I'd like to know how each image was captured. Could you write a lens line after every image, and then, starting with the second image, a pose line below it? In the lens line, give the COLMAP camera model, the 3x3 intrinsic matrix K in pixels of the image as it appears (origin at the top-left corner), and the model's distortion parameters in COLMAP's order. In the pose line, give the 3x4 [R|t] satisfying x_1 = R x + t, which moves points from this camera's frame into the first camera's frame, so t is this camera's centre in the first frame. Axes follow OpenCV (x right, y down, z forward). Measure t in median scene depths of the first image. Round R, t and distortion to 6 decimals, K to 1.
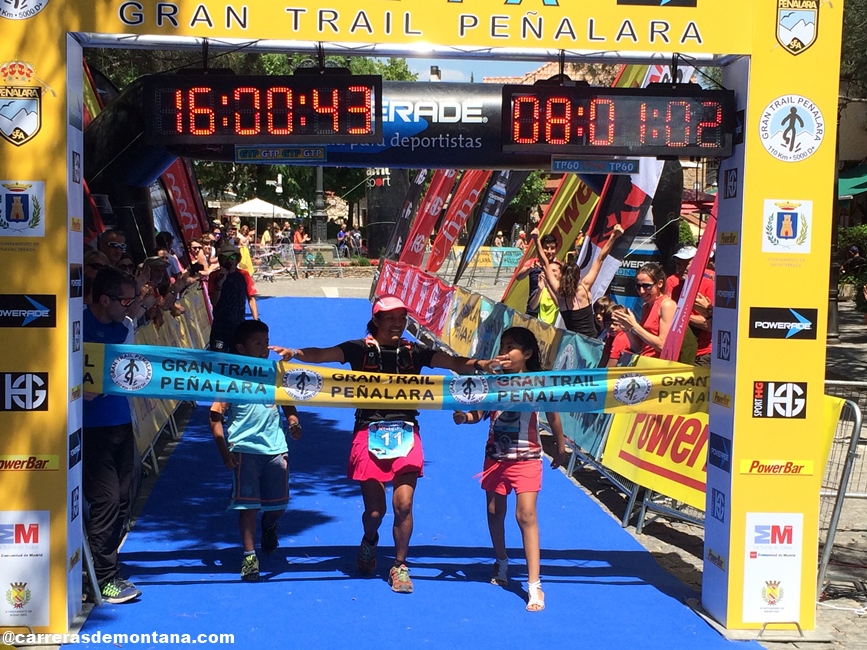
lens RADIAL K [[1497.1, 0, 433.5], [0, 1497.1, 325.0], [0, 0, 1]] dist [0.031730, 0.077725]
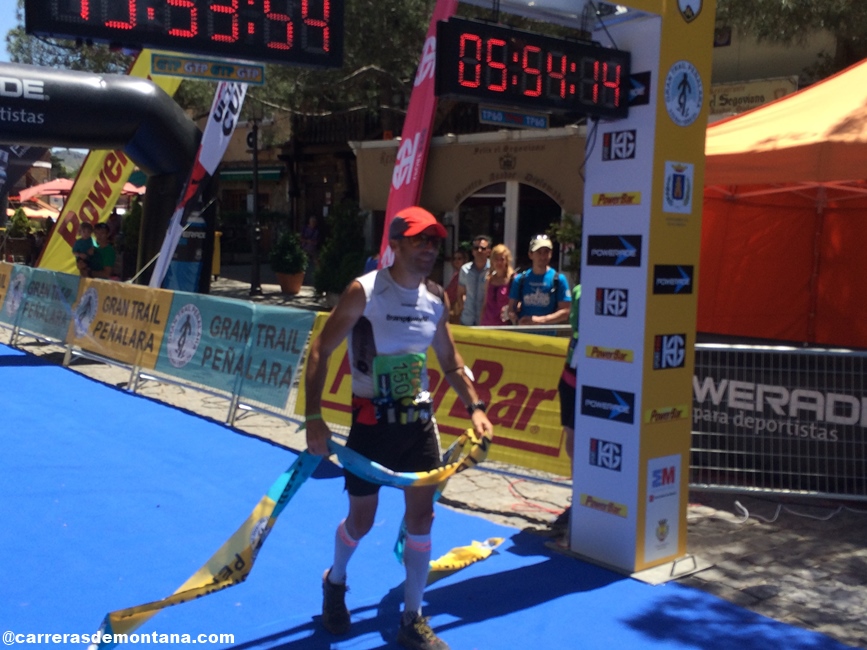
lens RADIAL K [[954.1, 0, 433.5], [0, 954.1, 325.0], [0, 0, 1]] dist [0.099738, -0.014319]
pose [[0.834864, -0.044492, 0.548656, -0.284126], [0.017041, 0.998339, 0.055029, -0.009360], [-0.550193, -0.036592, 0.834235, 0.522592]]
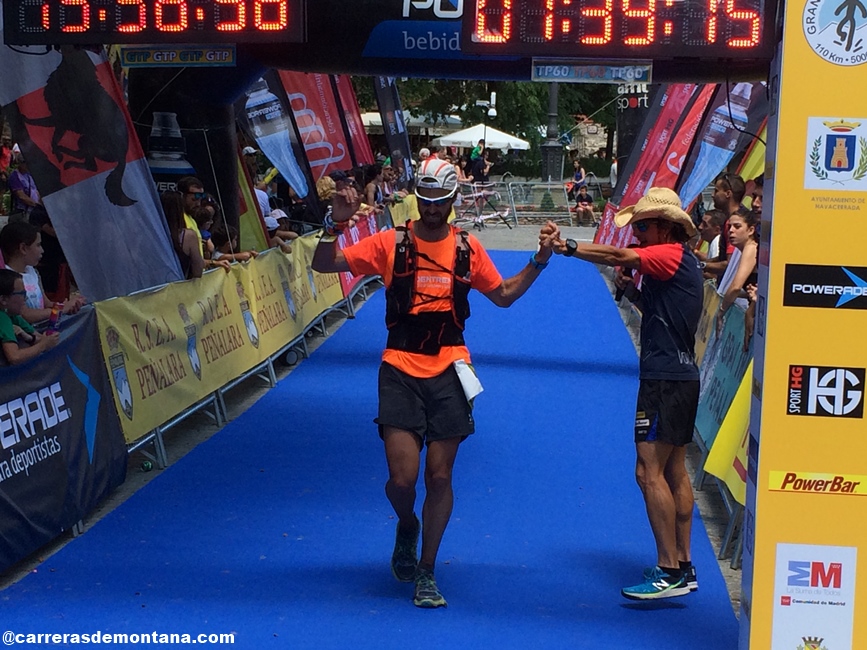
lens RADIAL K [[1934.7, 0, 433.5], [0, 1934.7, 325.0], [0, 0, 1]] dist [0.034649, 0.312553]
pose [[0.983323, 0.022785, -0.180435, 0.212306], [-0.019518, 0.999612, 0.019861, 0.002423], [0.180818, -0.016008, 0.983386, 0.034862]]
